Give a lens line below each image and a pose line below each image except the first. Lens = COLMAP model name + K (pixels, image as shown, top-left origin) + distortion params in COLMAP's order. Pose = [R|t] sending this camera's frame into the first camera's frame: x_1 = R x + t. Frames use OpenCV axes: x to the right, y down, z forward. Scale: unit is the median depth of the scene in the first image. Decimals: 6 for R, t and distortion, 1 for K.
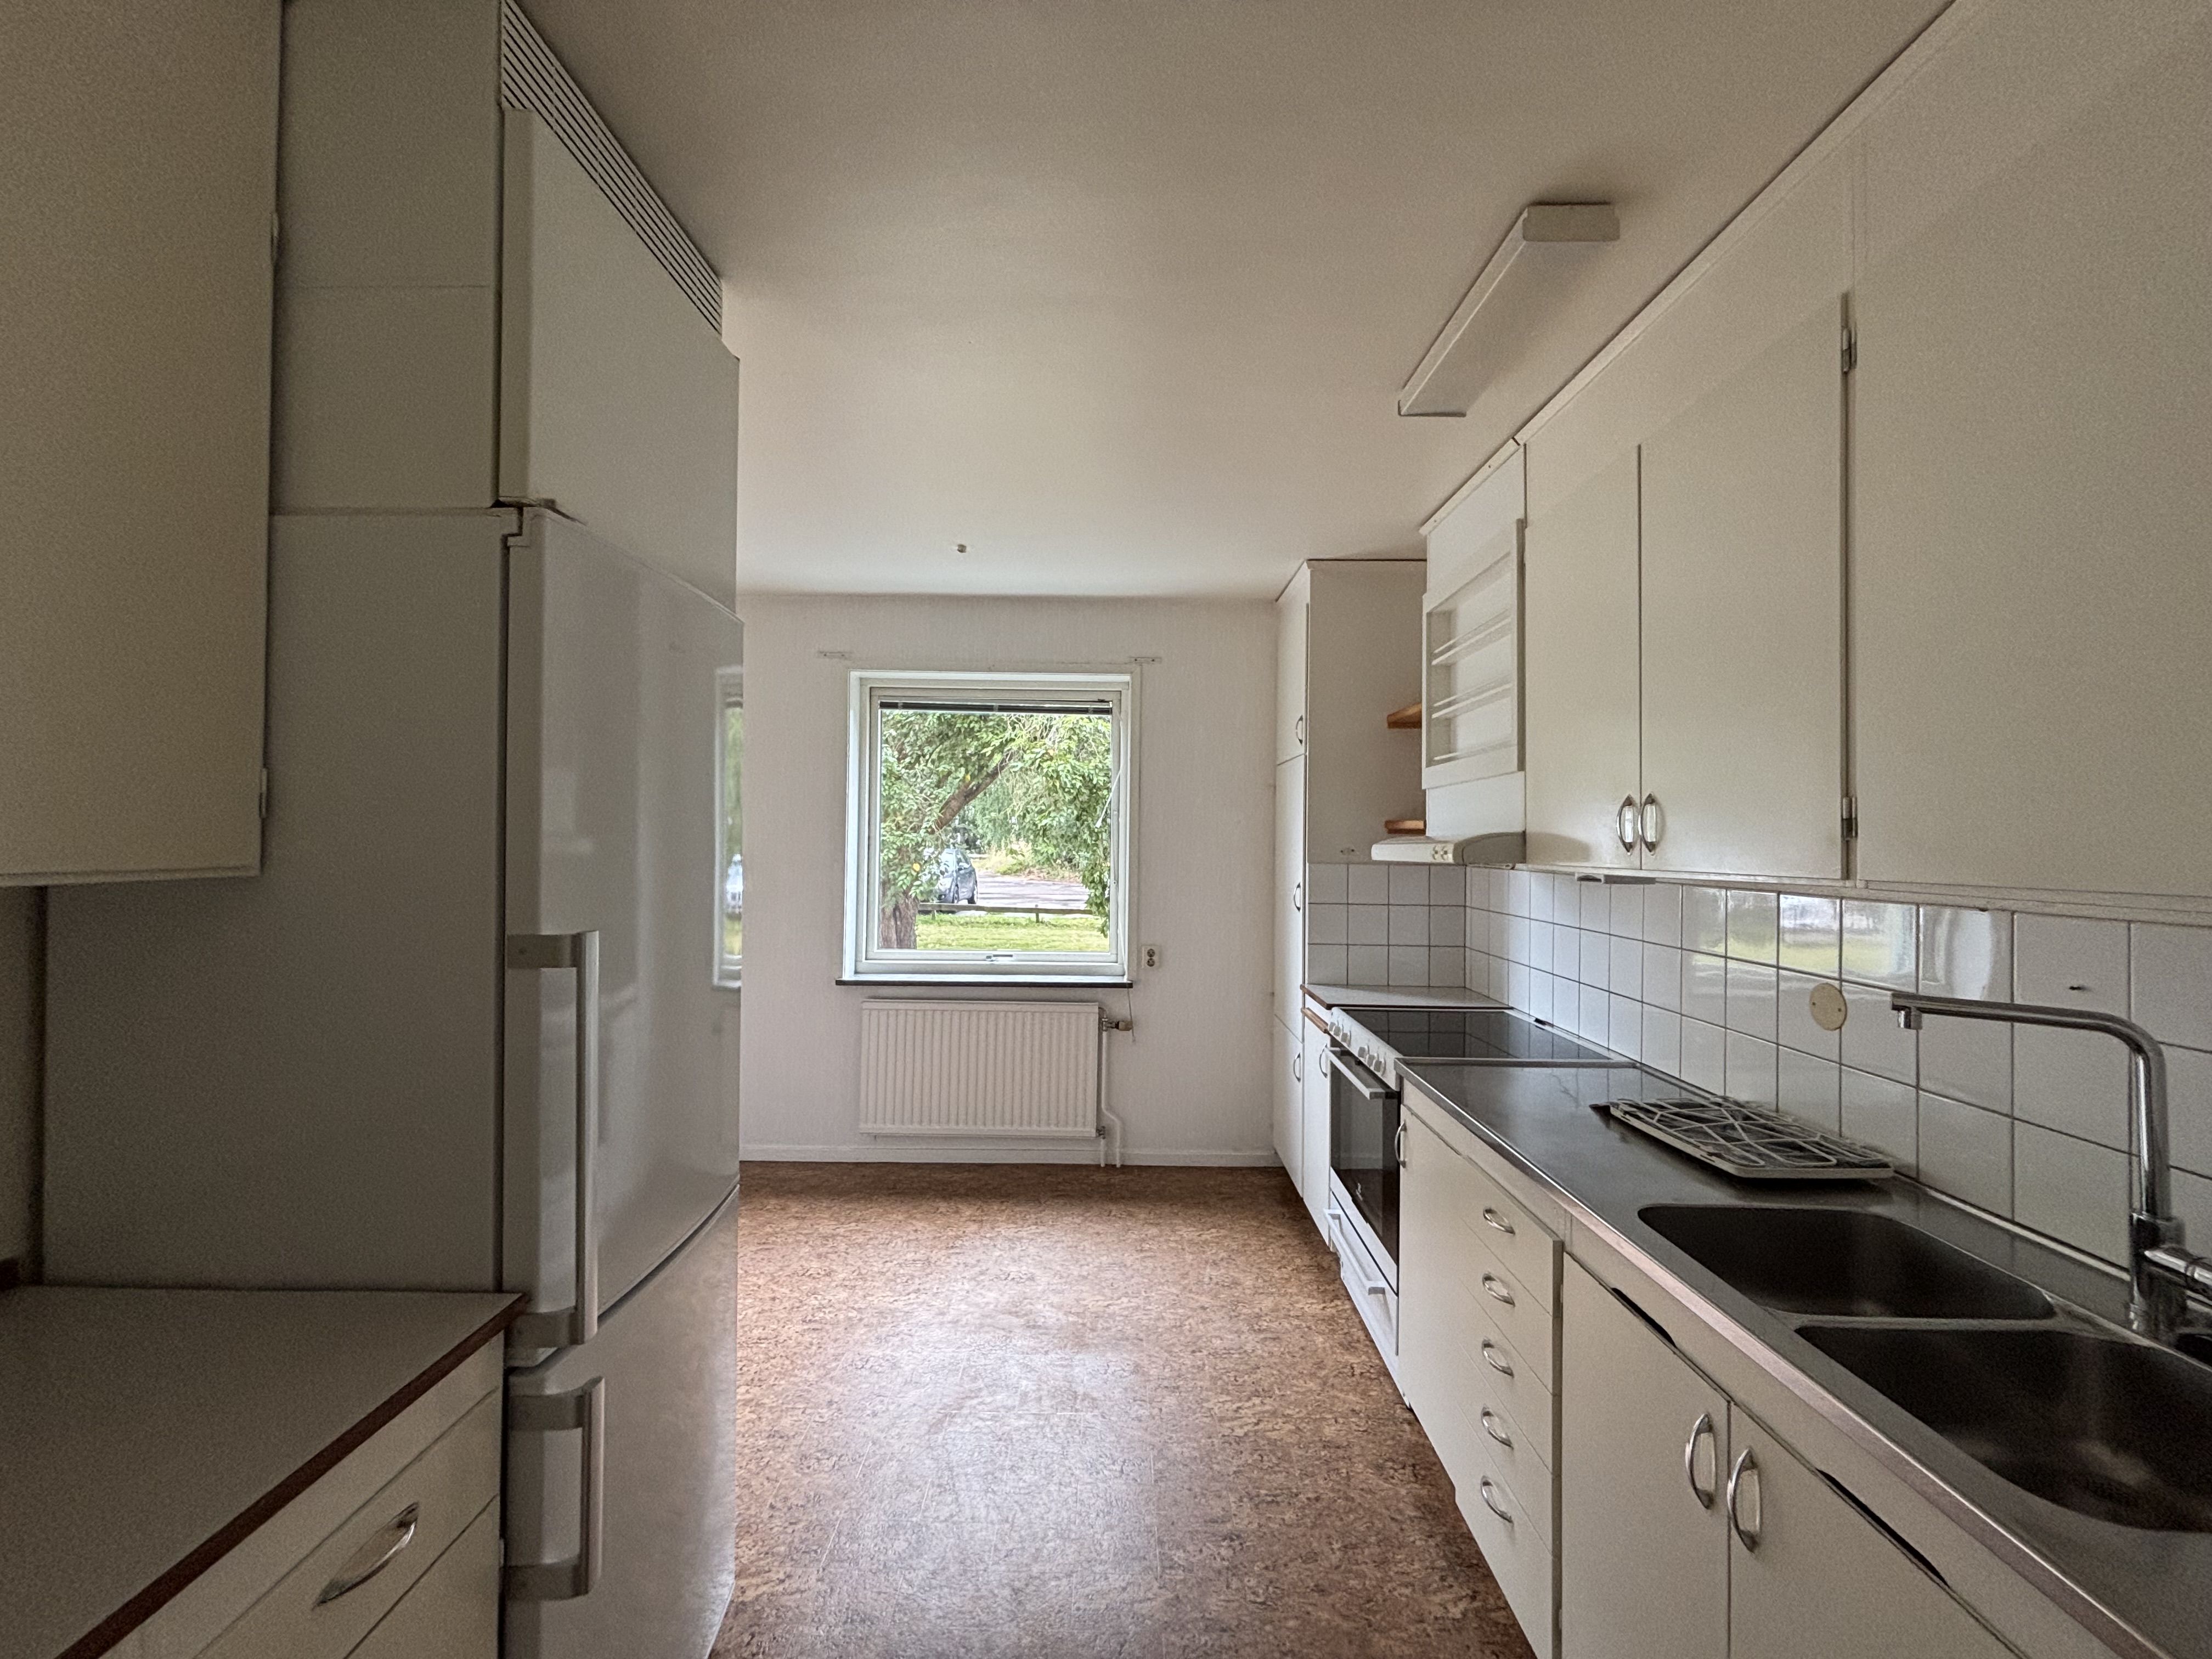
lens RADIAL K [[903.3, 0, 1106.0], [0, 903.3, 829.5], [0, 0, 1]] dist [0.010689, 0.000353]
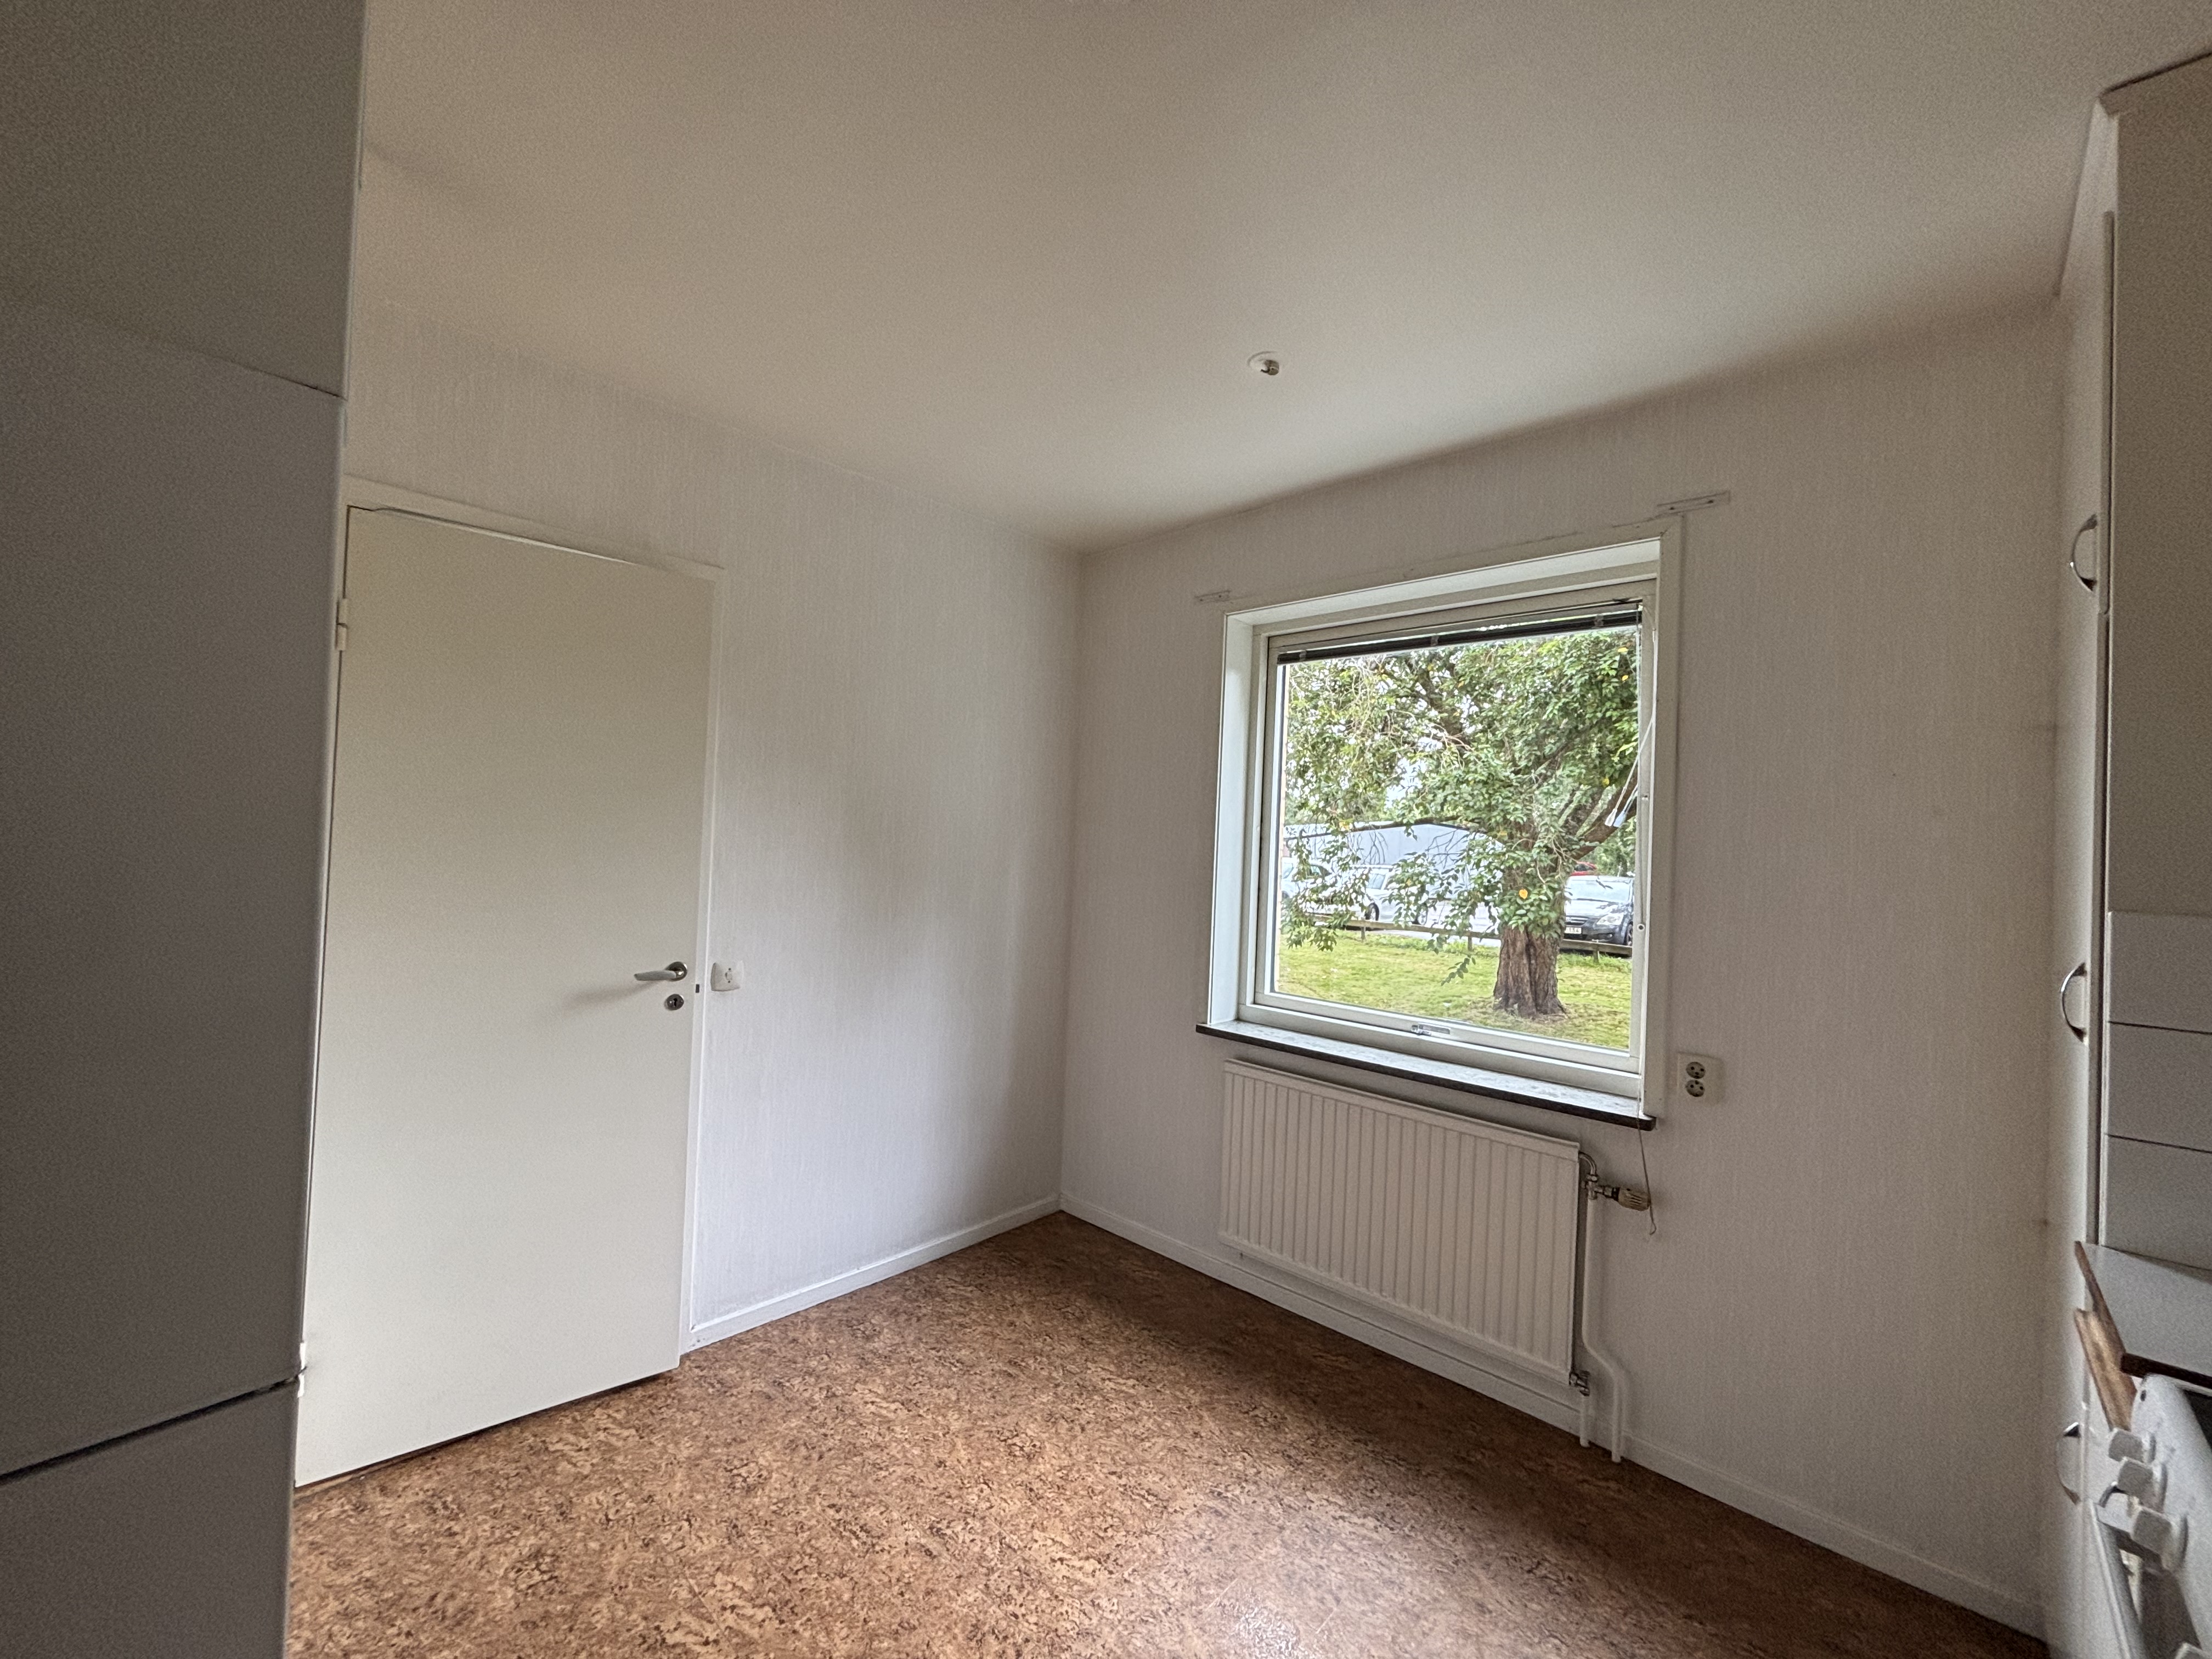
lens RADIAL K [[897.5, 0, 1107.5], [0, 897.5, 836.0], [0, 0, 1]] dist [0.011739, -0.005850]
pose [[0.735937, 0.010042, -0.676976, 0.149905], [-0.023397, 0.999670, -0.010606, 0.017068], [0.676646, 0.023645, 0.735929, 0.394295]]
